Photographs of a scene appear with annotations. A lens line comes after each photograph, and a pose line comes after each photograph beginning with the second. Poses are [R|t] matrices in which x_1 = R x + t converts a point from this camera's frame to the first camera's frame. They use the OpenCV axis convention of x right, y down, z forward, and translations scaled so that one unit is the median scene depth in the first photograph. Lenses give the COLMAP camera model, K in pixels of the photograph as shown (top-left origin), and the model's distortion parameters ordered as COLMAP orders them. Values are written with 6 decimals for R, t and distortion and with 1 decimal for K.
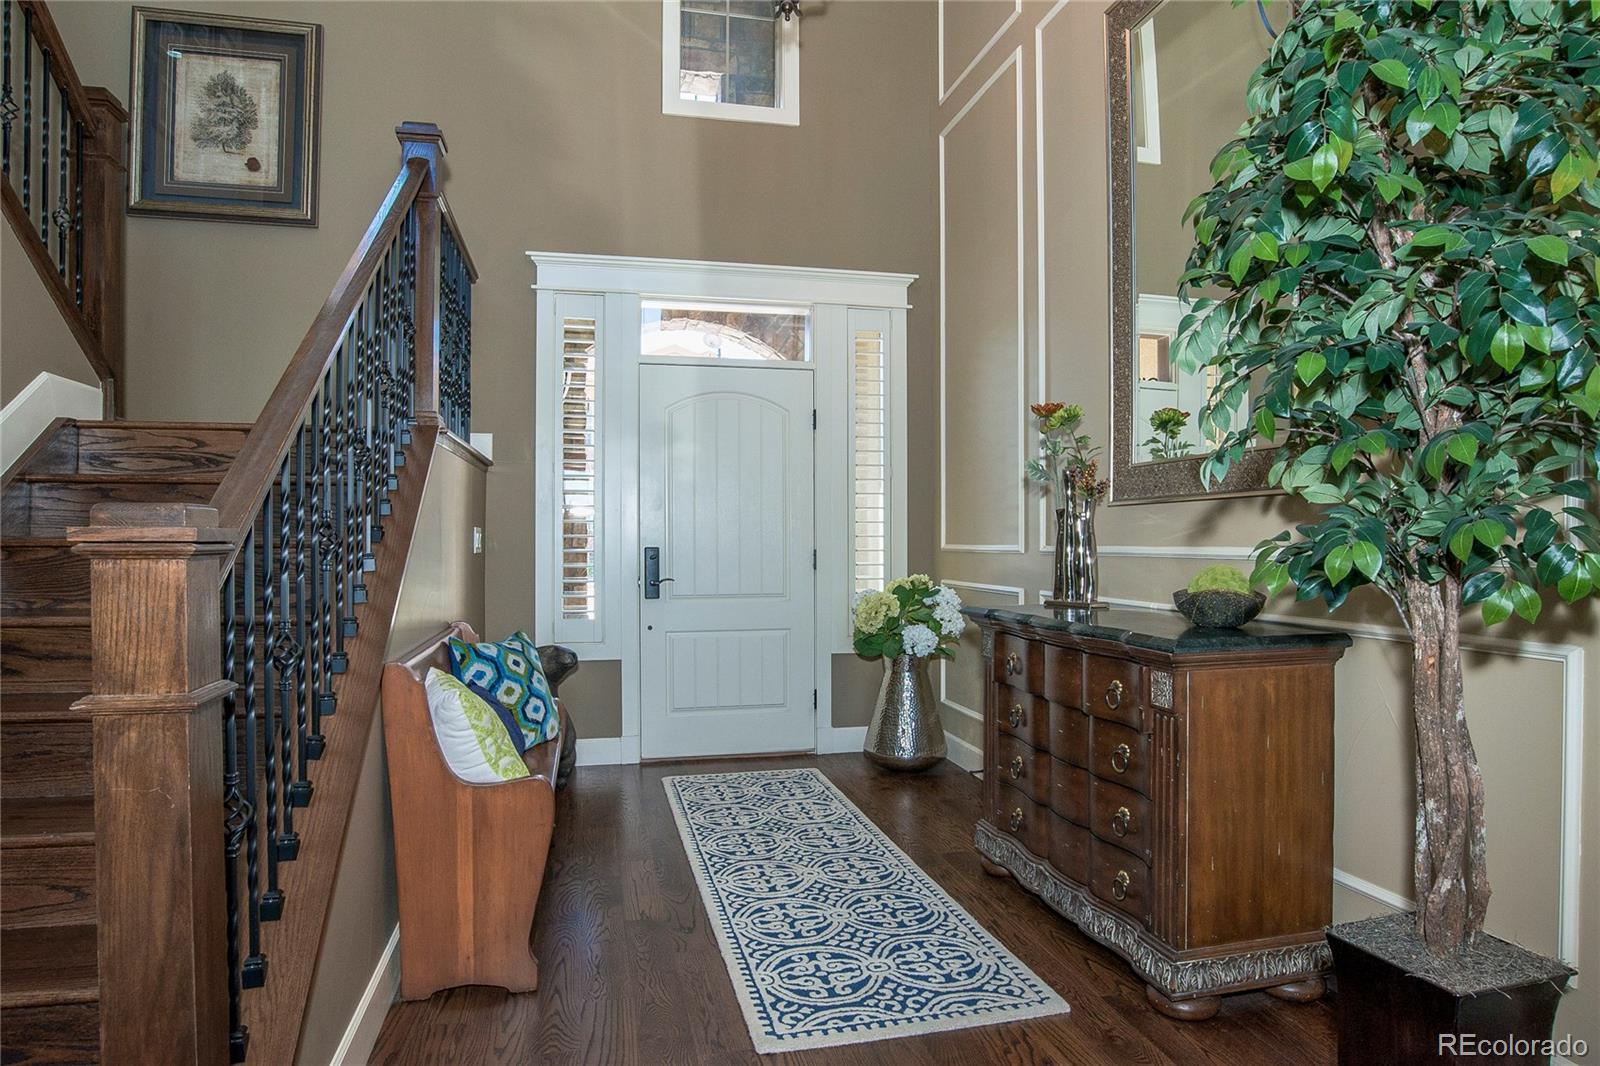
lens RADIAL K [[912.1, 0, 813.2], [0, 912.1, 544.1], [0, 0, 1]] dist [-0.050730, 0.009783]
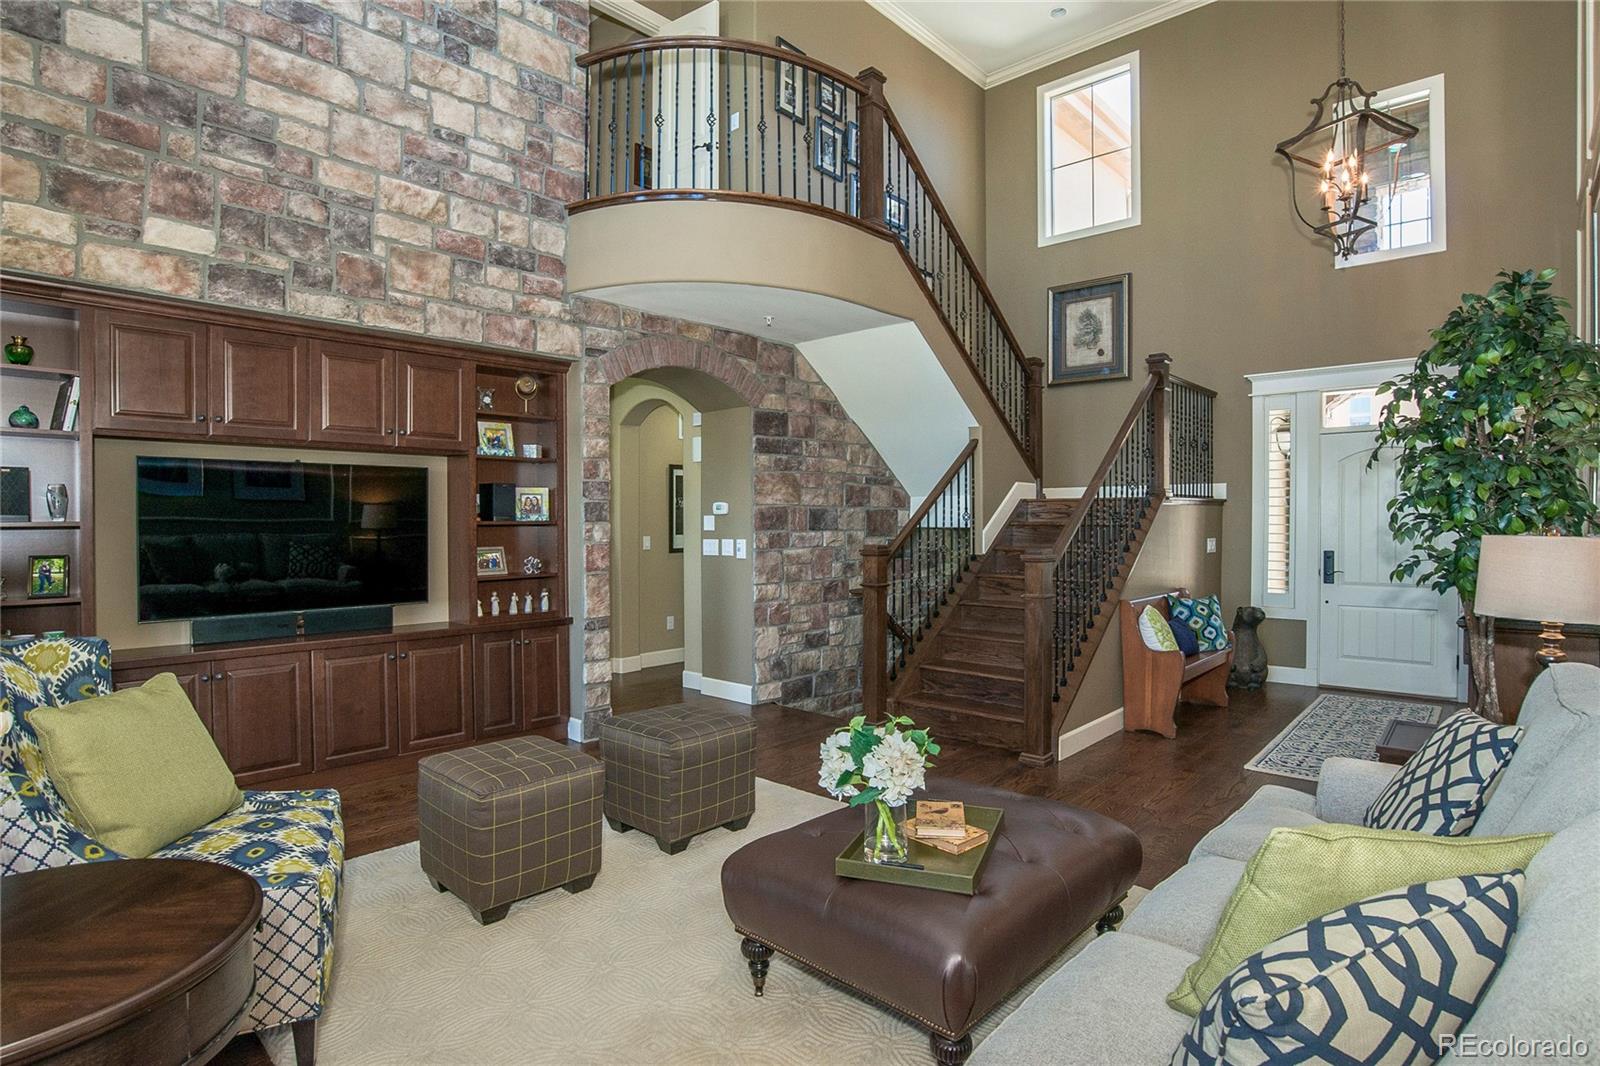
lens RADIAL K [[859.2, 0, 805.1], [0, 859.2, 534.2], [0, 0, 1]] dist [-0.045052, 0.016972]
pose [[0.571881, 0.009427, -0.820283, 0.560028], [0.000220, 0.999932, 0.011645, -0.046859], [0.820337, -0.006839, 0.571840, -0.634476]]
